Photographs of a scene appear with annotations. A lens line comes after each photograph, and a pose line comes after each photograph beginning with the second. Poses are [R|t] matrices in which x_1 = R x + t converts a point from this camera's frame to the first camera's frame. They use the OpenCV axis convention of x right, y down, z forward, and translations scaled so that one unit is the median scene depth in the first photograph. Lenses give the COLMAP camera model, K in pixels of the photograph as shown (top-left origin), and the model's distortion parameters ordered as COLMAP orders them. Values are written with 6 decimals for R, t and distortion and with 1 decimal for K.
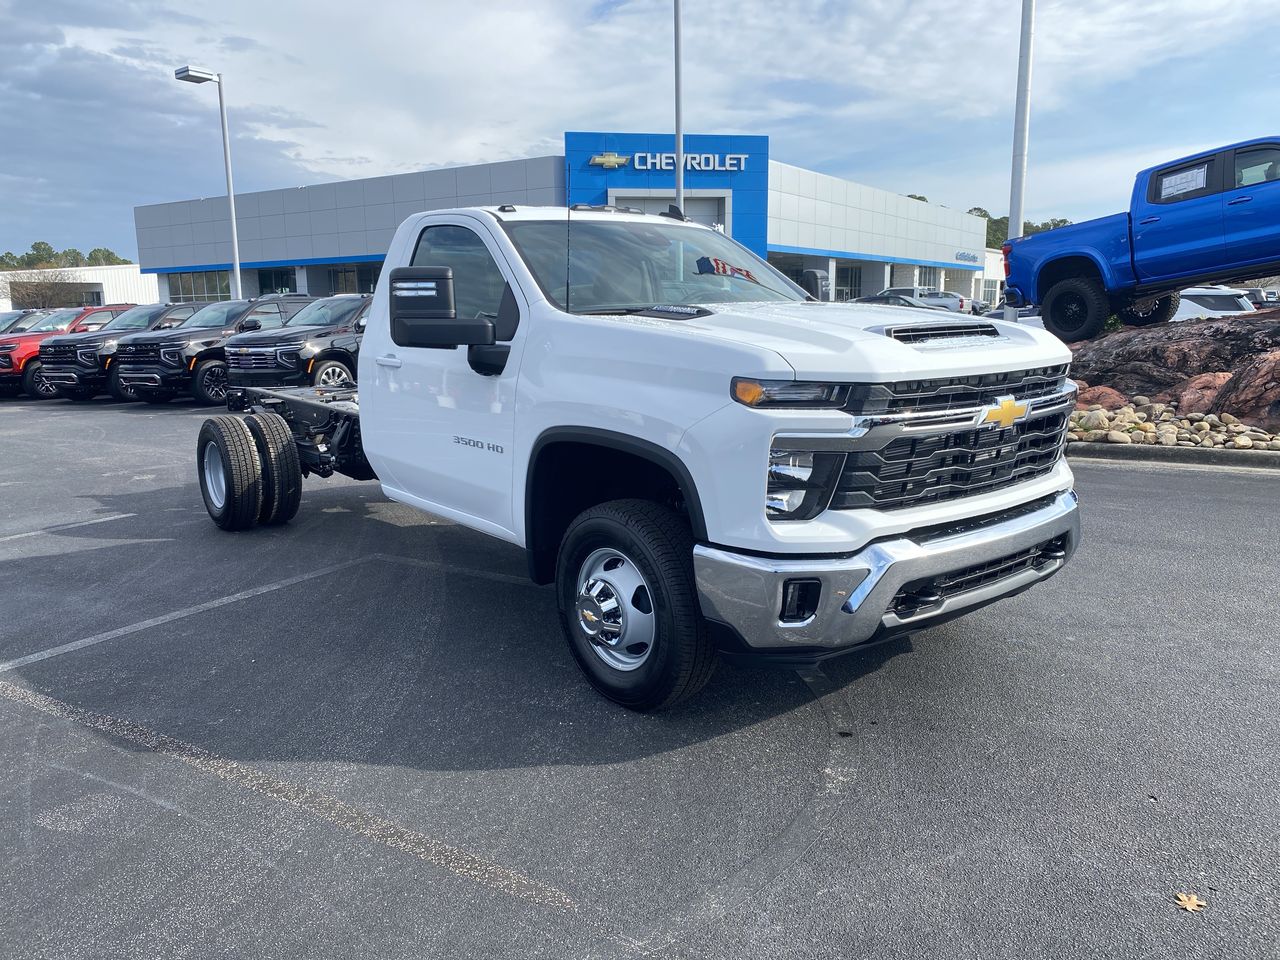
lens RADIAL K [[961.5, 0, 628.4], [0, 961.5, 485.2], [0, 0, 1]] dist [0.031618, -0.035547]
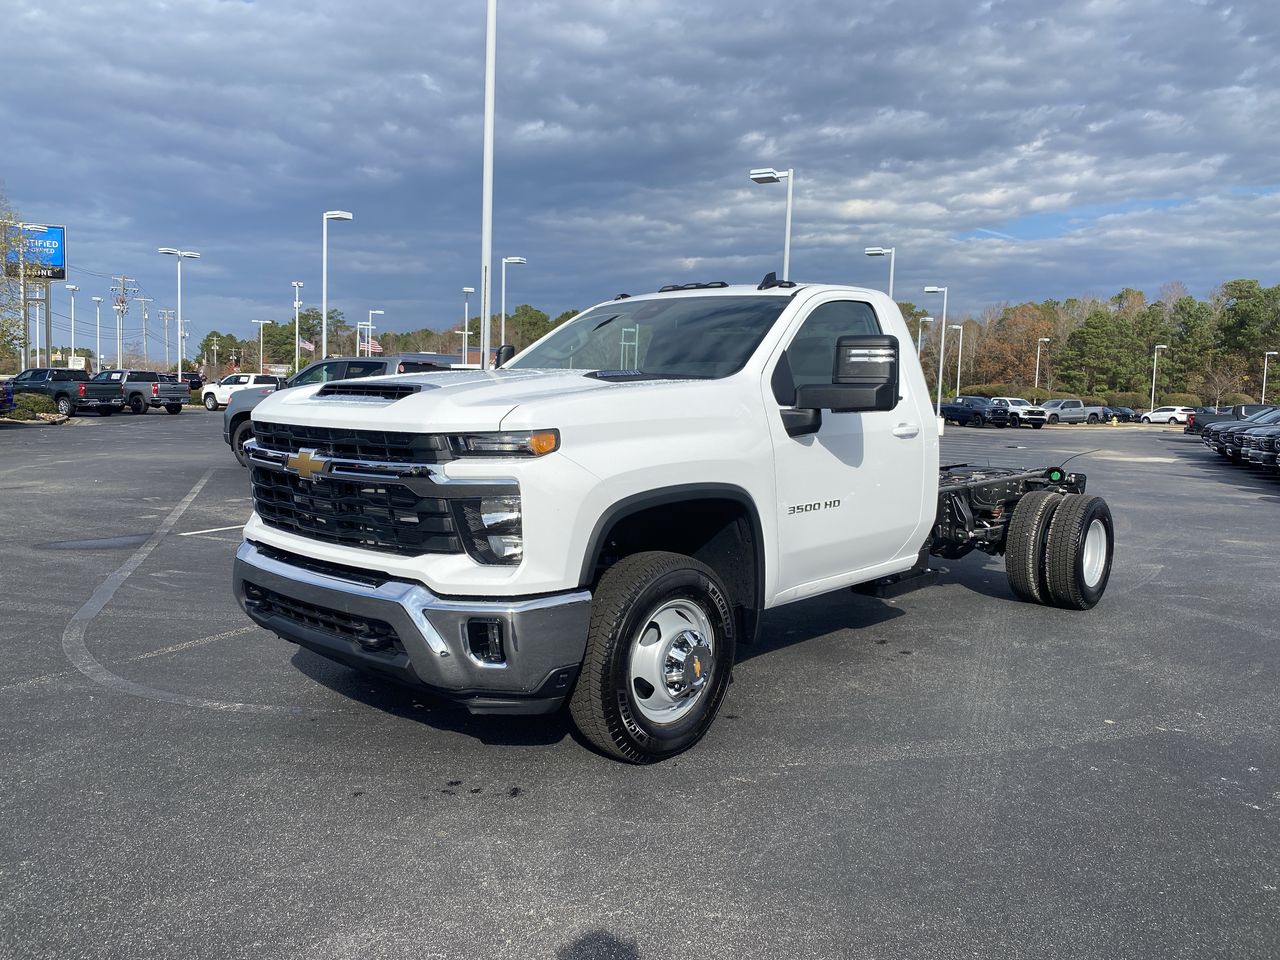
lens RADIAL K [[961.5, 0, 641.3], [0, 961.5, 469.5], [0, 0, 1]] dist [0.031618, -0.035547]
pose [[0.159702, 0.100084, -0.982079, 1.266782], [-0.208497, 0.975824, 0.065542, -0.182822], [0.964896, 0.194294, 0.176708, 0.990928]]
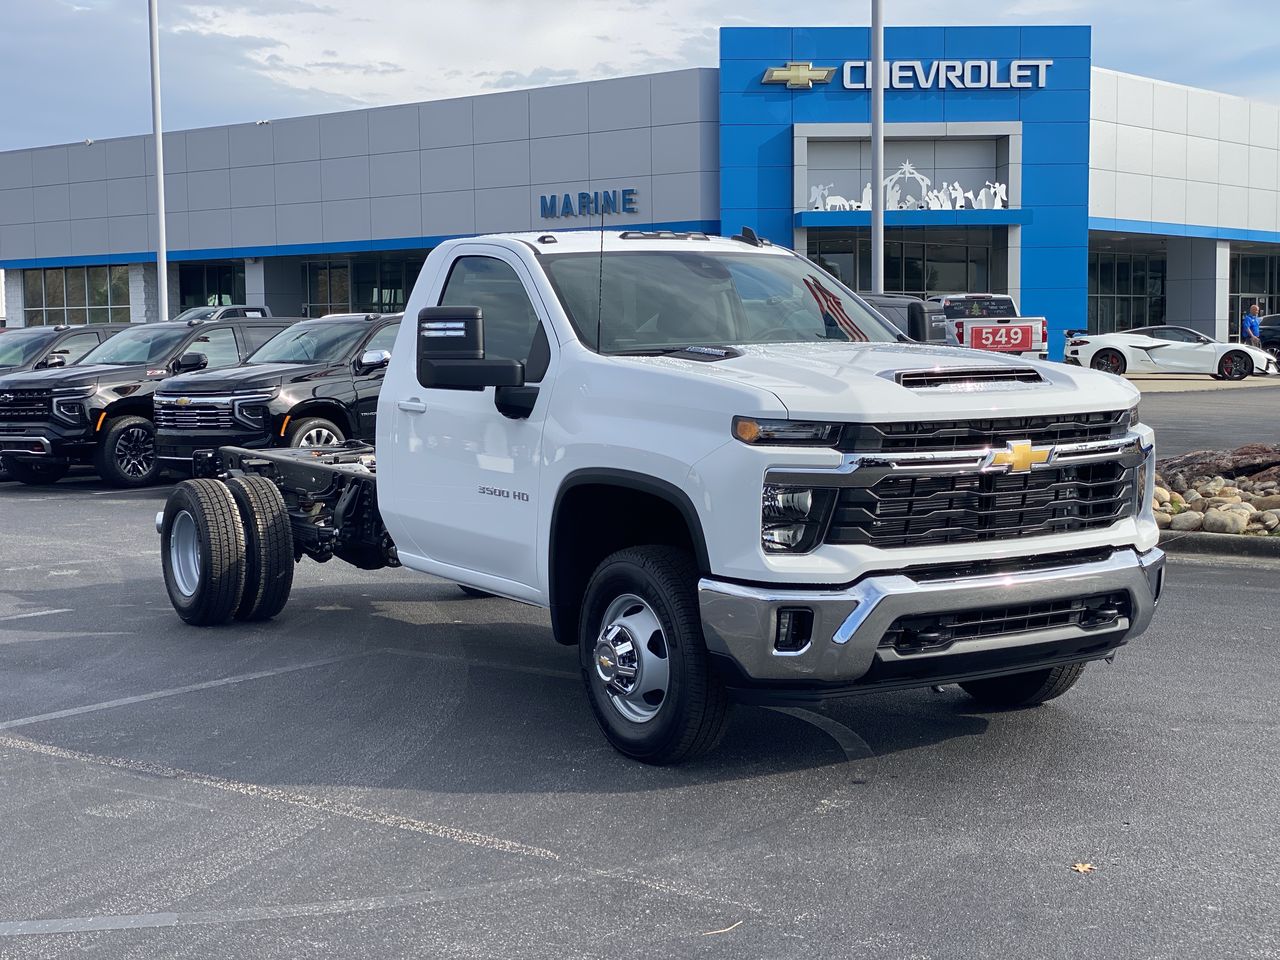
lens RADIAL K [[1851.7, 0, 635.4], [0, 1851.7, 481.6], [0, 0, 1]] dist [0.094076, 0.000000]
pose [[0.993302, 0.012992, -0.114814, 0.183280], [-0.024508, 0.994739, -0.099463, 0.127320], [0.112917, 0.101611, 0.988395, -0.791646]]
